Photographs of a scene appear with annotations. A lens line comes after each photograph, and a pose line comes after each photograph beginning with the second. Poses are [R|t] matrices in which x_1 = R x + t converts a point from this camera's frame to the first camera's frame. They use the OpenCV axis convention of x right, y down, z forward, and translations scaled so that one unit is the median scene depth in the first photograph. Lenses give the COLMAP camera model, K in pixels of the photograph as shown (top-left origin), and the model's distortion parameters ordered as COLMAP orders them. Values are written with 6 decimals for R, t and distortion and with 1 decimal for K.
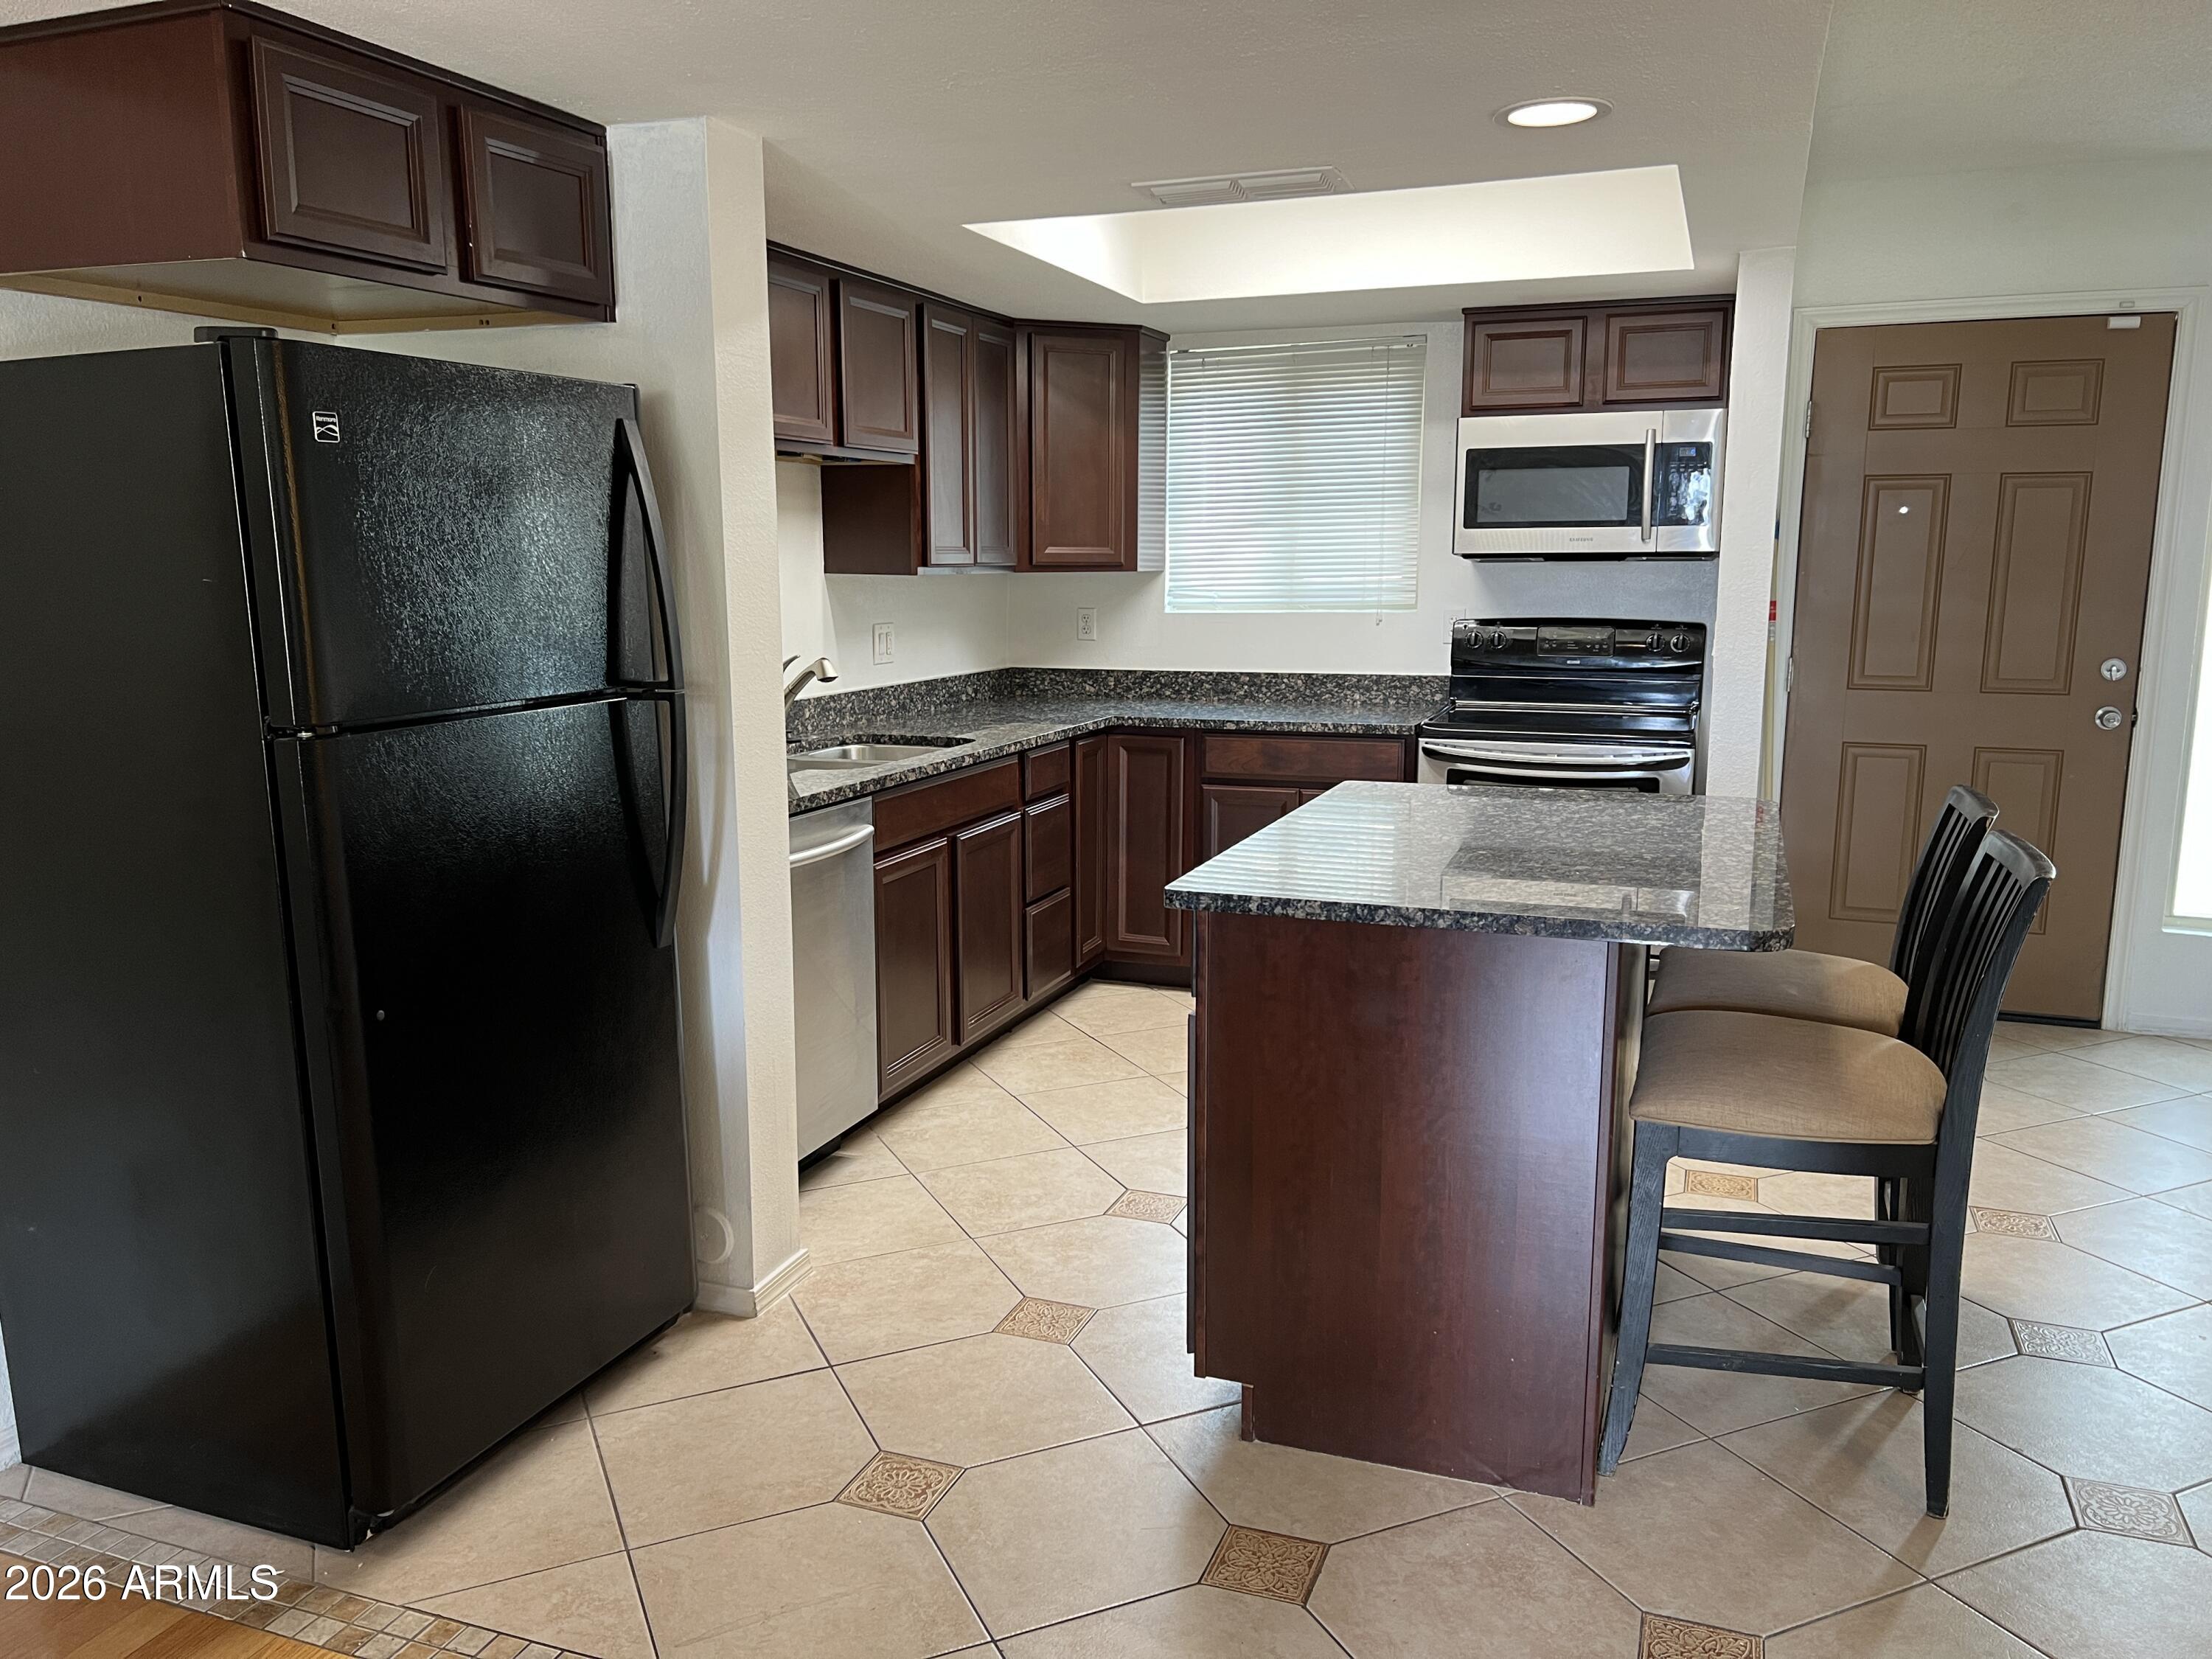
lens RADIAL K [[1634.5, 0, 1107.5], [0, 1634.5, 853.5], [0, 0, 1]] dist [0.185686, -0.305763]
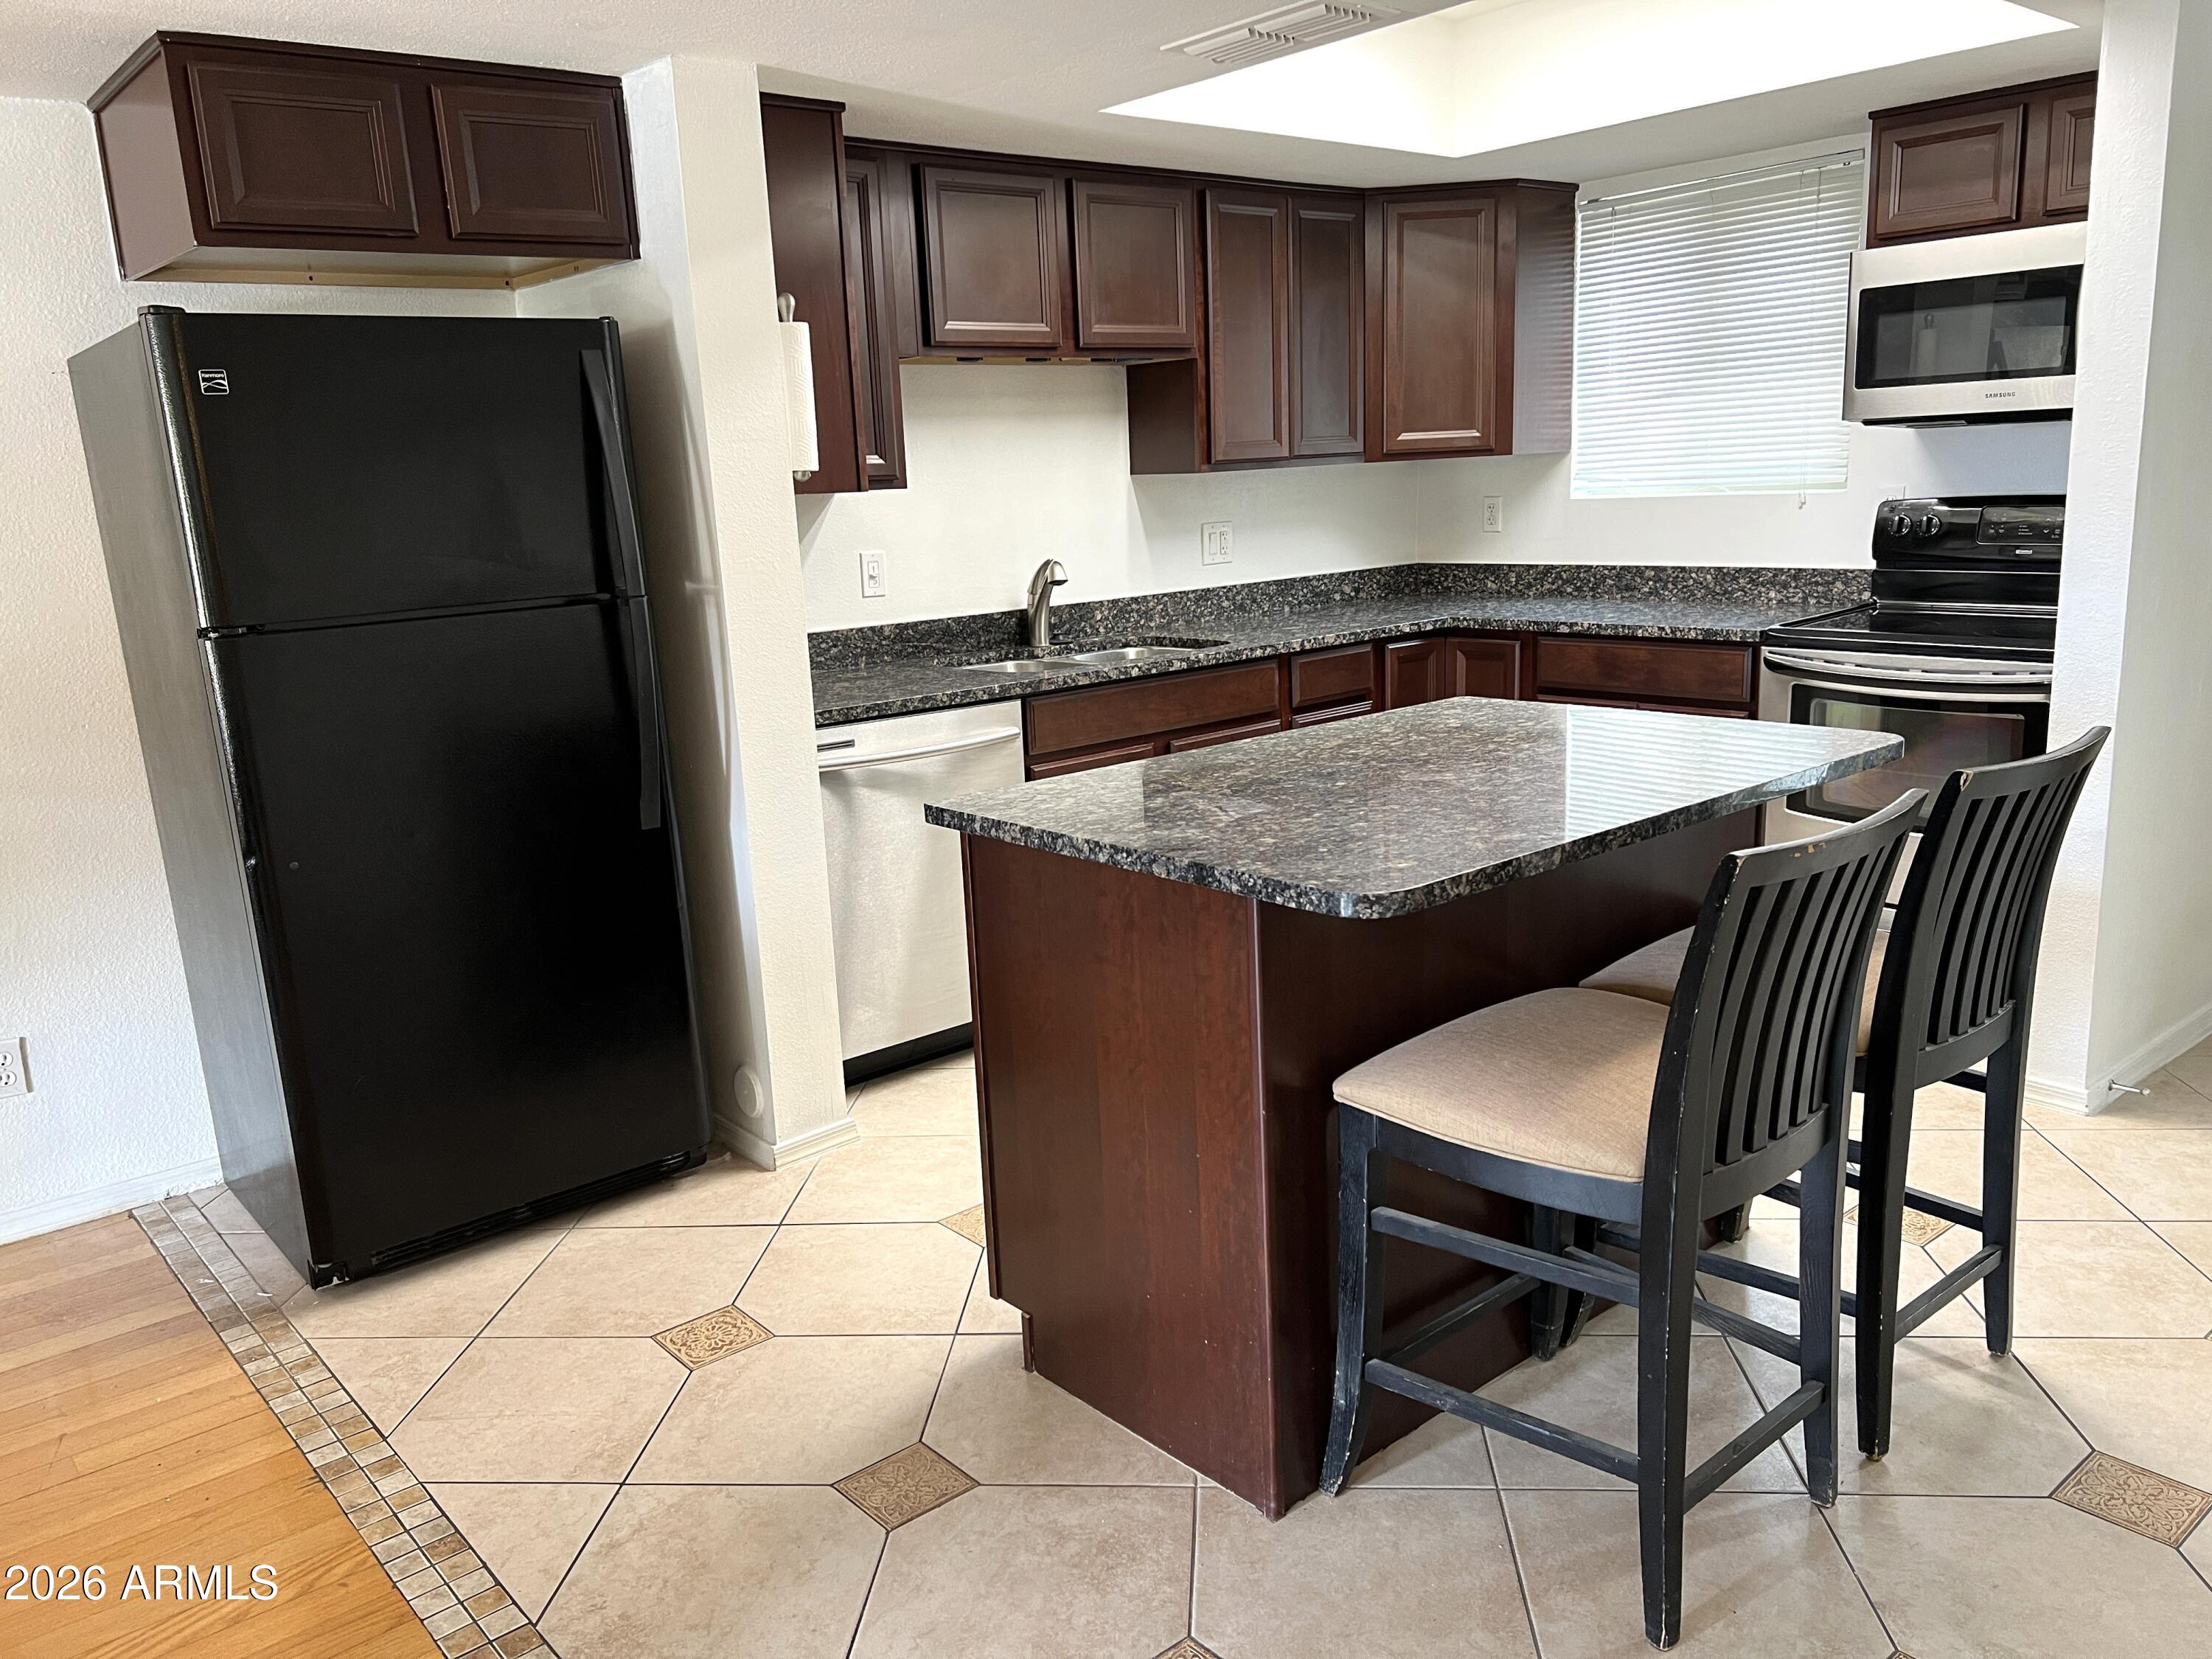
lens RADIAL K [[1667.8, 0, 1106.0], [0, 1667.8, 829.5], [0, 0, 1]] dist [0.046960, -0.005403]
pose [[0.873493, 0.067893, -0.482080, 0.301740], [-0.044649, 0.997227, 0.059543, -0.013076], [0.484785, -0.030486, 0.874102, 0.091529]]
